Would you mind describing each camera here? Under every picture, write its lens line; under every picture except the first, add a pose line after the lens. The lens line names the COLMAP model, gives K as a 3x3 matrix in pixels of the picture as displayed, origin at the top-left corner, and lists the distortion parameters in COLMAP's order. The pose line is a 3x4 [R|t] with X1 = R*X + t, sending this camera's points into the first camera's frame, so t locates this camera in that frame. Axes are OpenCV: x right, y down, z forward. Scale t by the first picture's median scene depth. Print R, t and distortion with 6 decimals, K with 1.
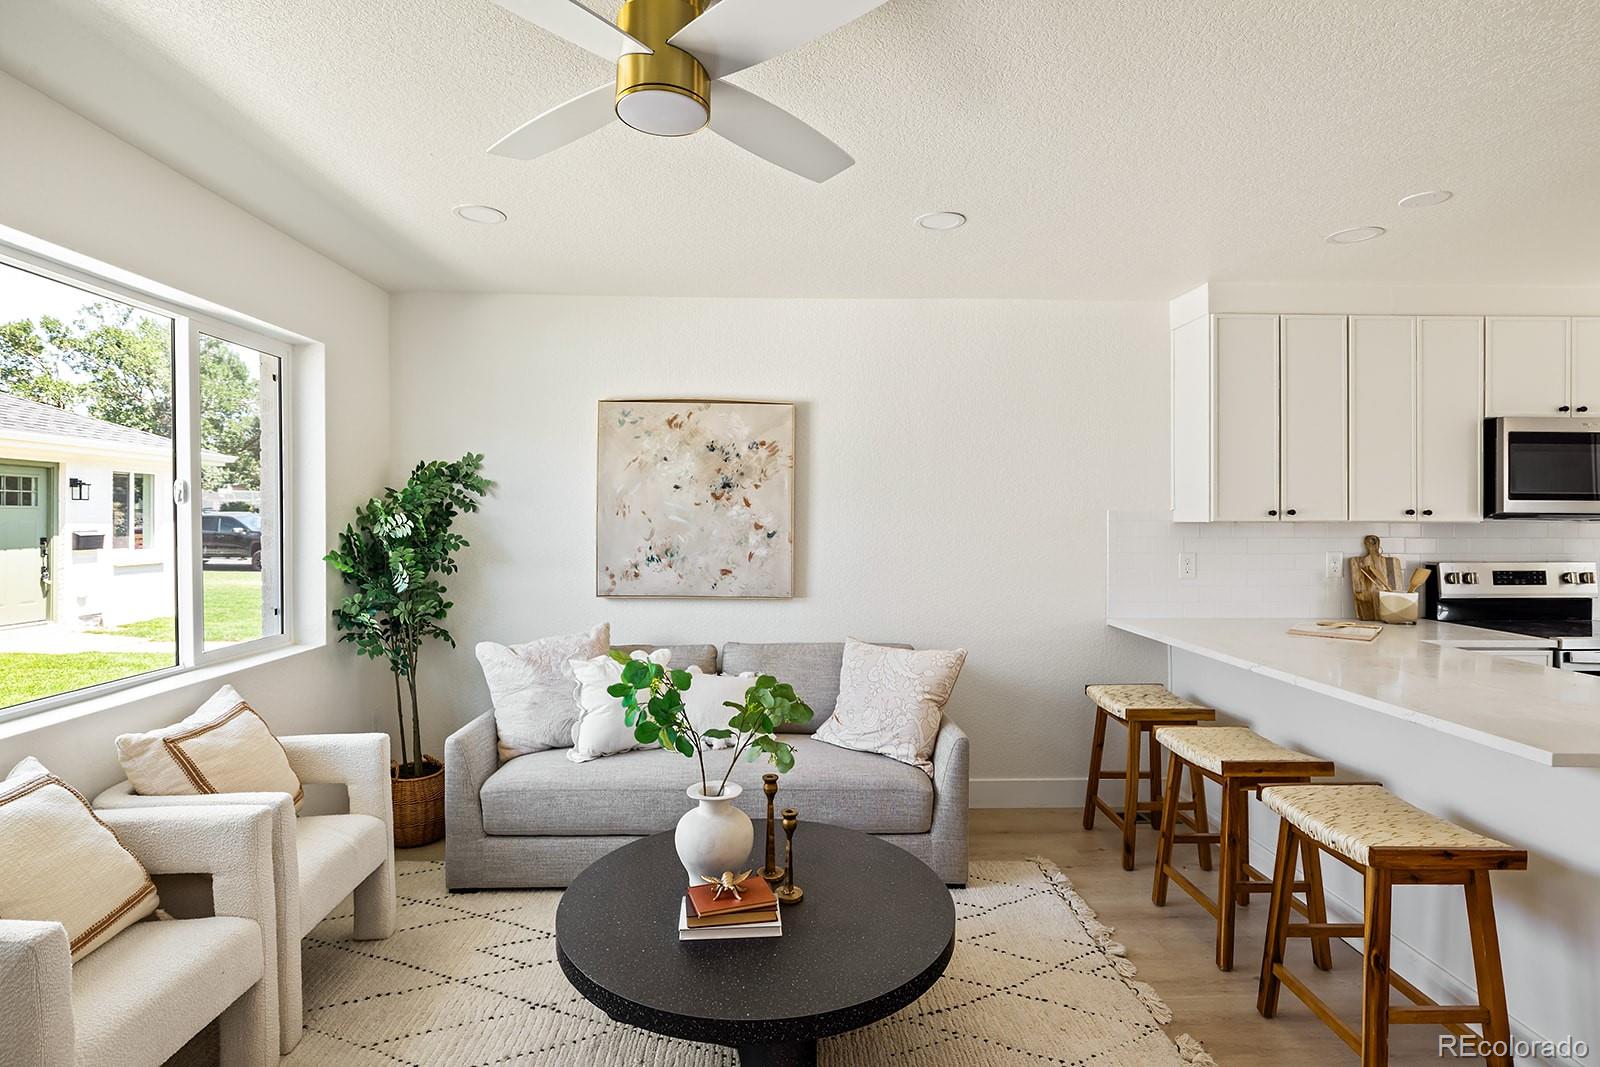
lens RADIAL K [[774.4, 0, 789.0], [0, 774.4, 528.0], [0, 0, 1]] dist [-0.002303, -0.000486]
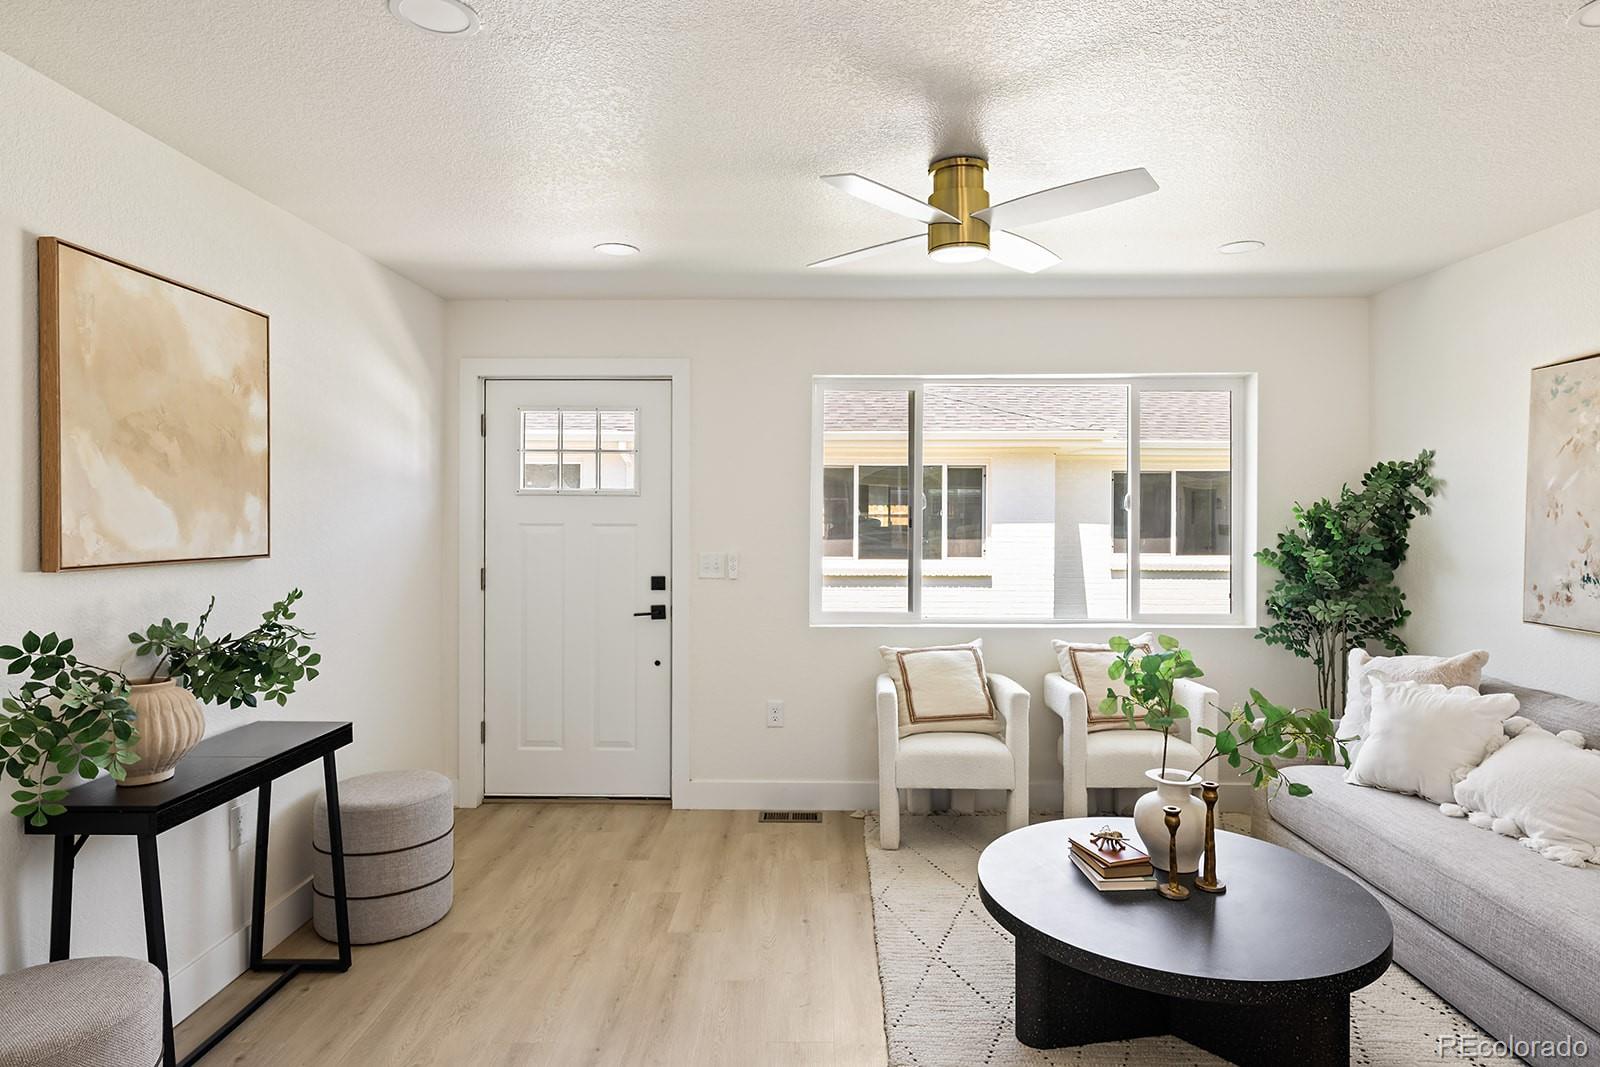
lens RADIAL K [[862.1, 0, 802.6], [0, 862.1, 525.5], [0, 0, 1]] dist [0.000763, -0.000040]
pose [[-0.043563, 0.006436, -0.999030, 0.678644], [-0.014975, 0.999863, 0.007094, -0.003869], [0.998938, 0.015269, -0.043461, 0.329123]]
